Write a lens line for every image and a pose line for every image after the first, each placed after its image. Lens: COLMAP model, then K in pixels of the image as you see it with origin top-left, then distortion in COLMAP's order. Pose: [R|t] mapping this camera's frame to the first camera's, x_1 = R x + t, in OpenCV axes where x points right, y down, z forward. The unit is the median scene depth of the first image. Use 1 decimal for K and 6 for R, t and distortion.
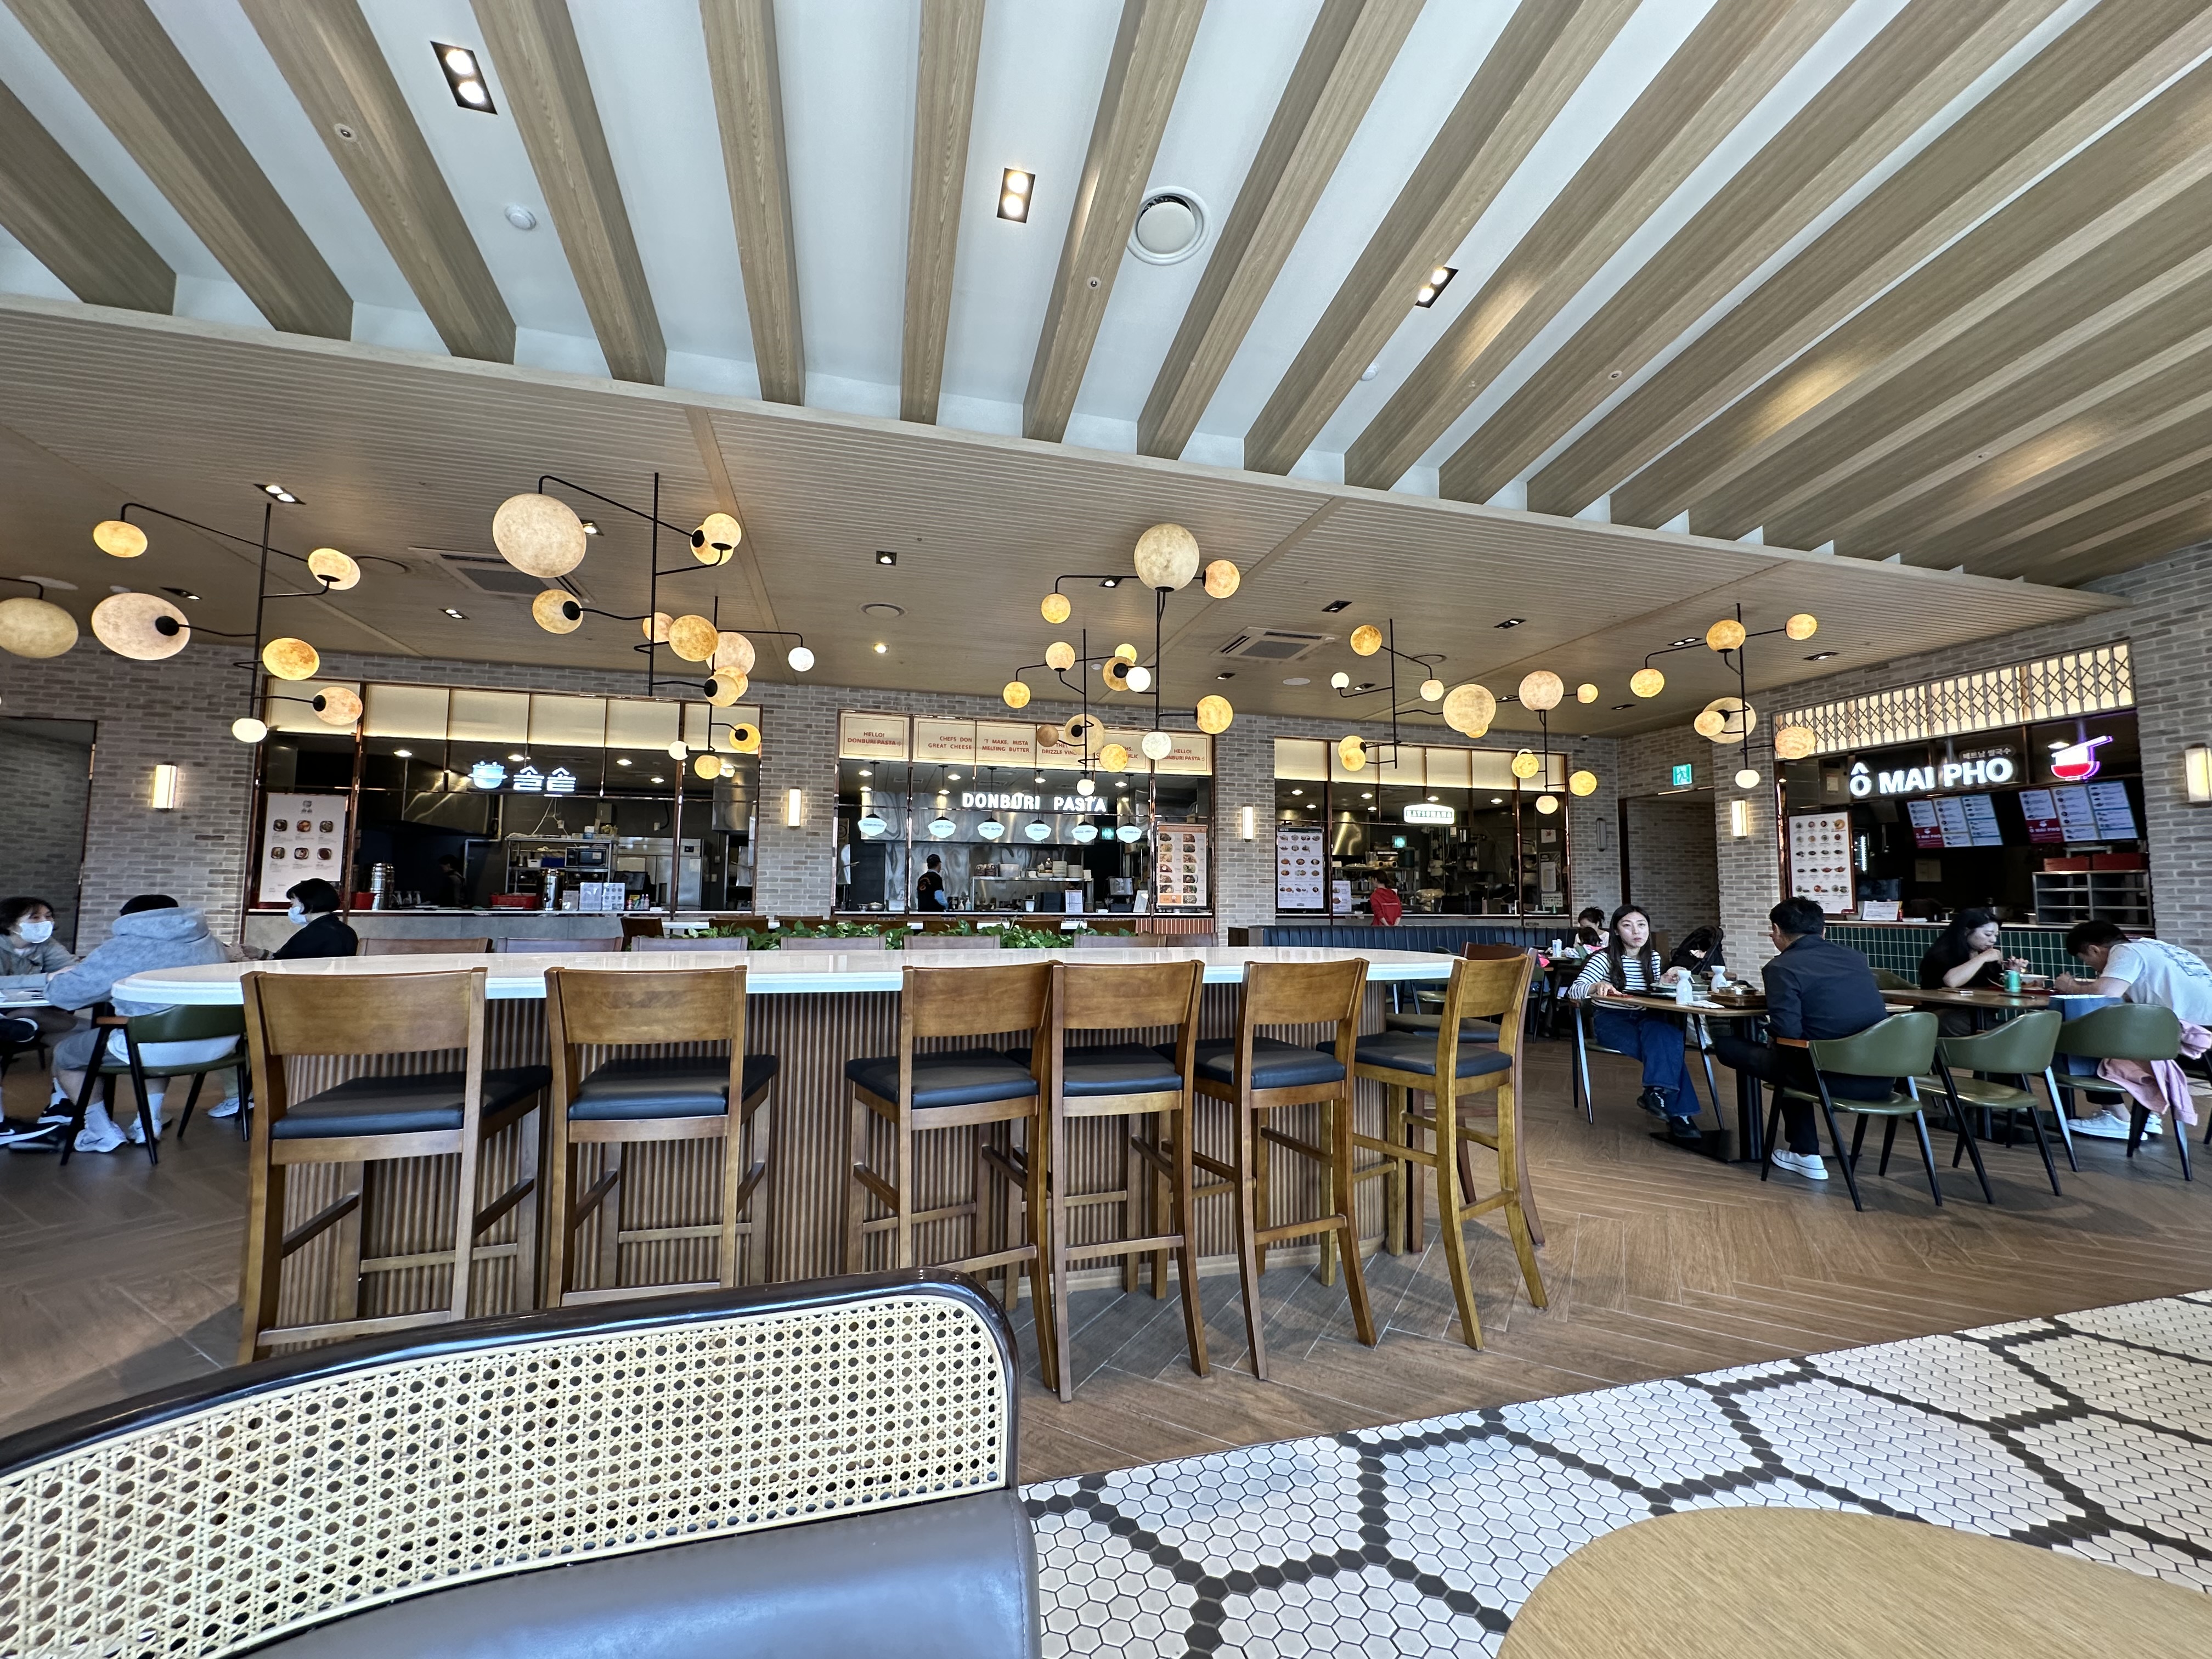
lens RADIAL K [[883.1, 0, 1106.0], [0, 883.1, 829.5], [0, 0, 1]] dist [0.001120, 0.000108]
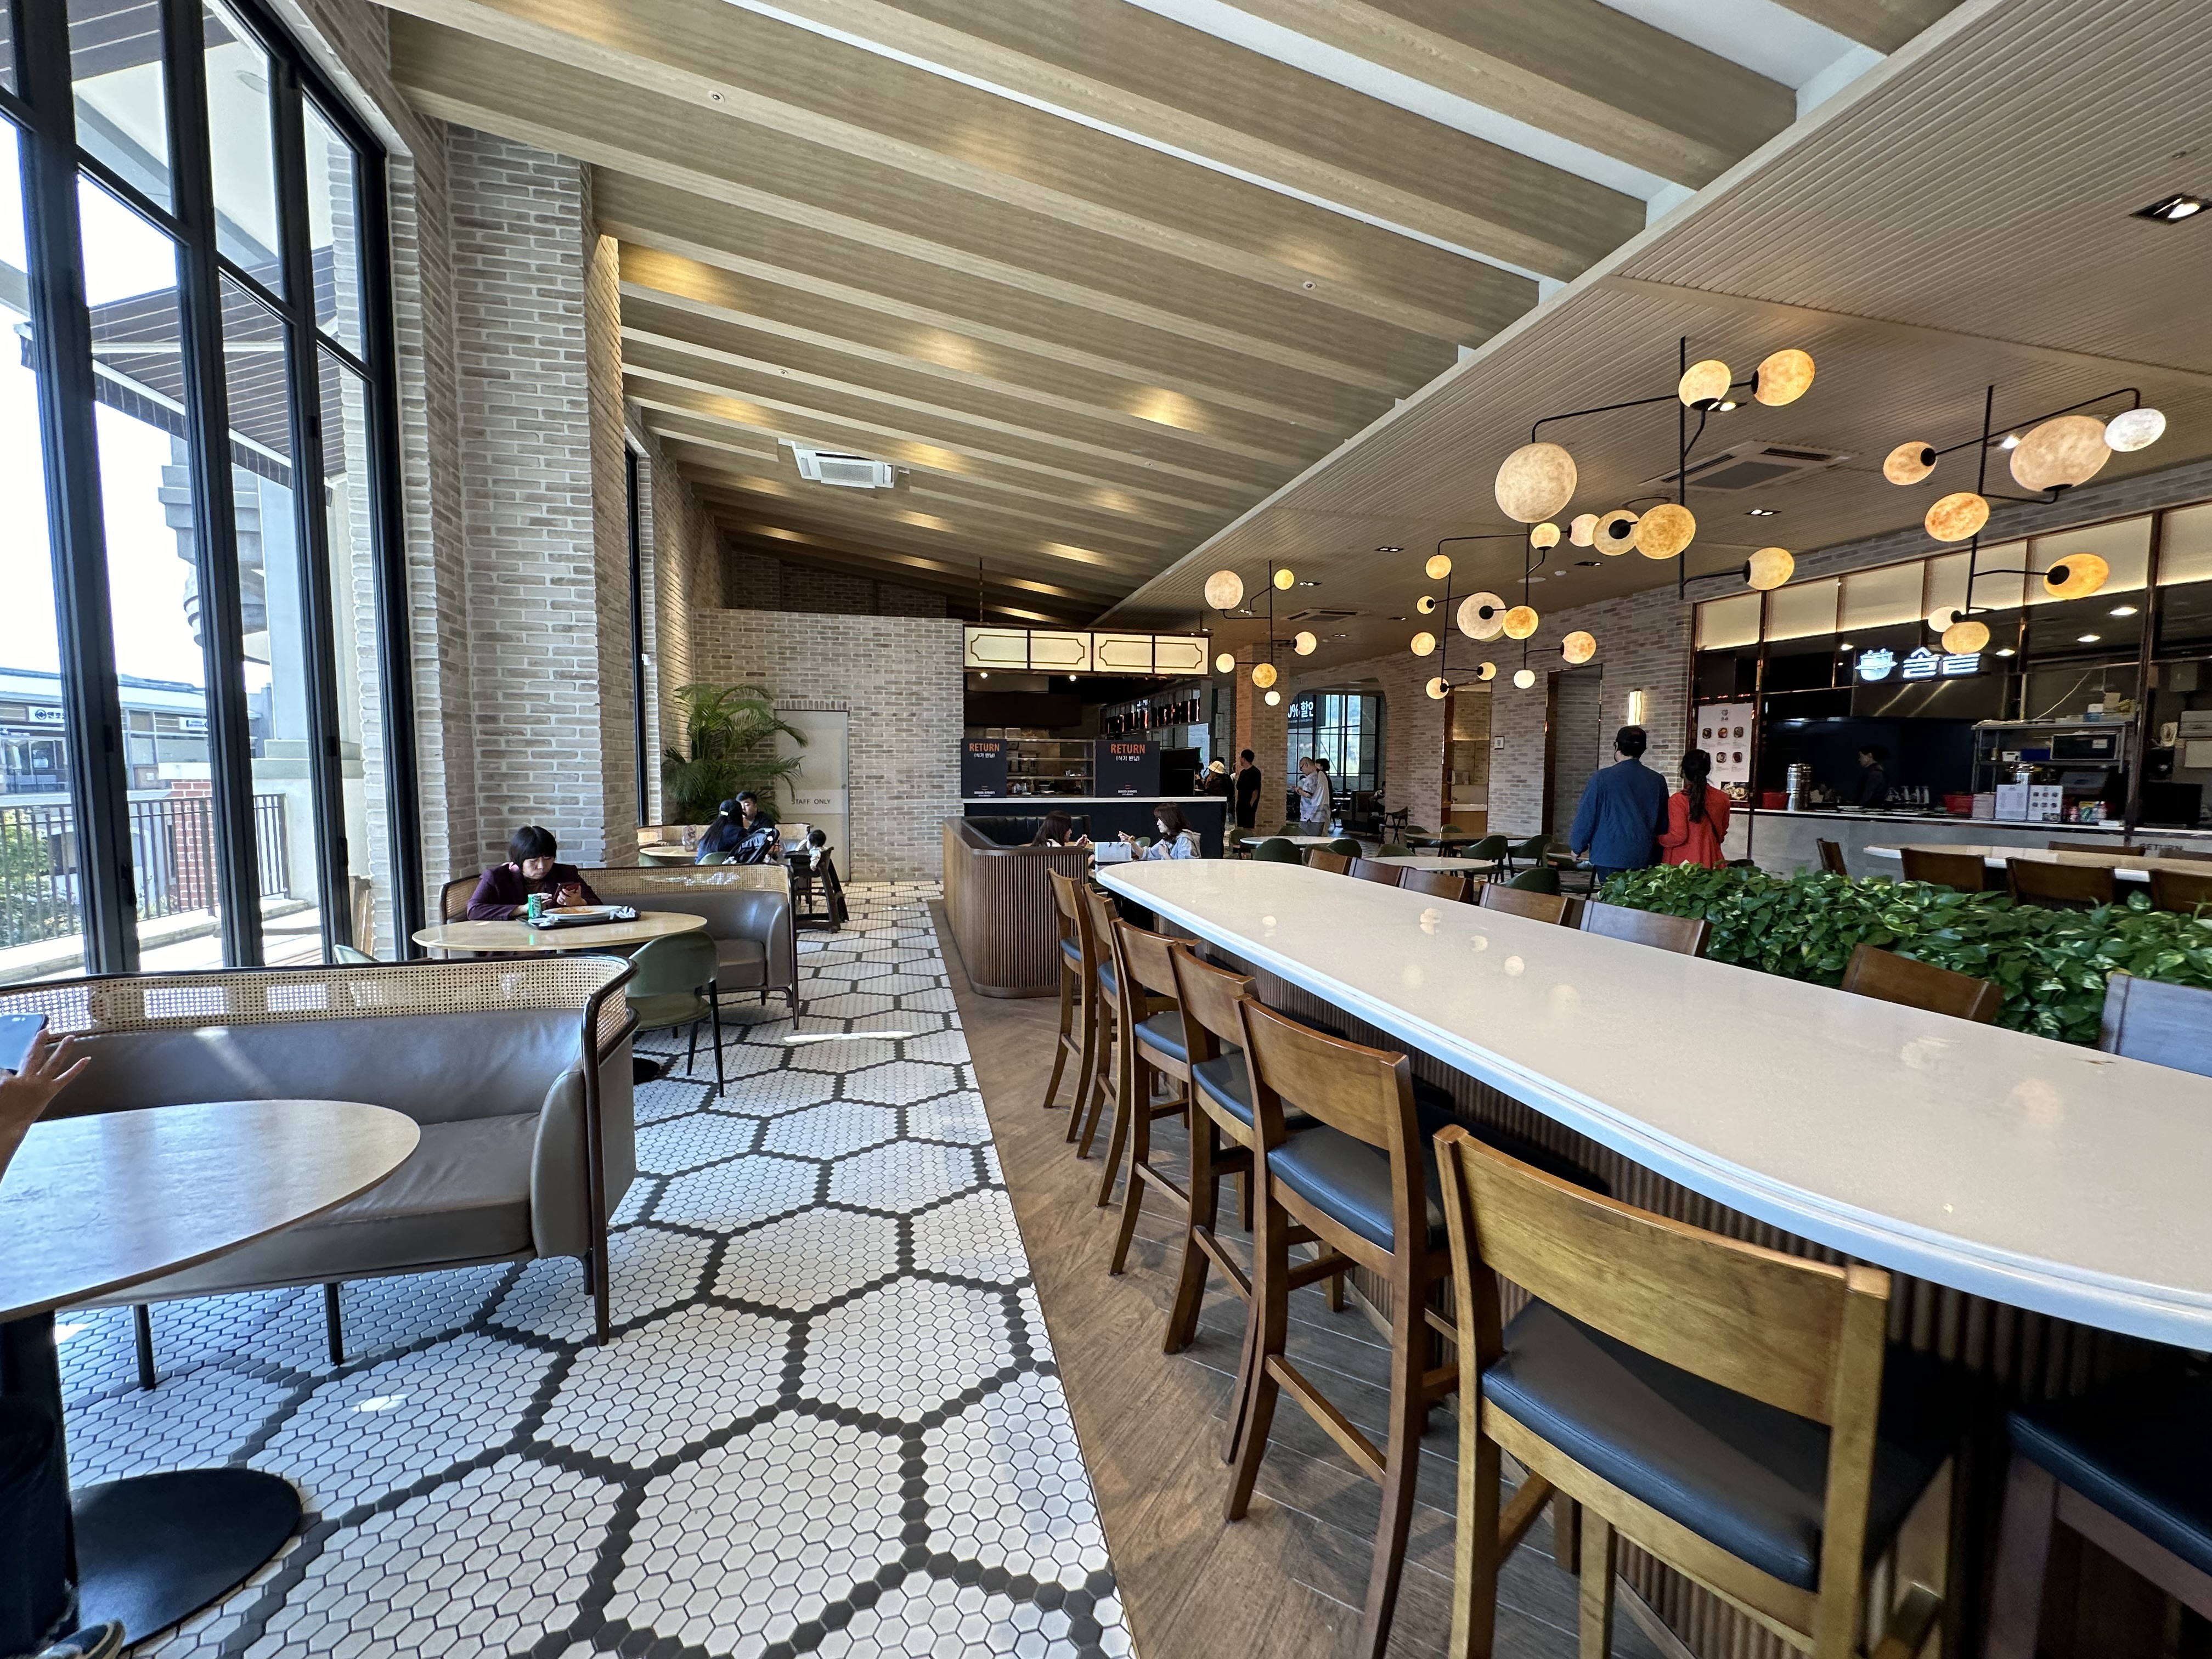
lens RADIAL K [[883.1, 0, 1106.0], [0, 883.1, 829.5], [0, 0, 1]] dist [0.001120, 0.000108]
pose [[-0.026271, 0.062360, -0.997708, 0.237473], [0.077616, 0.995167, 0.060158, -0.009975], [0.996637, -0.075858, -0.030984, 0.247834]]
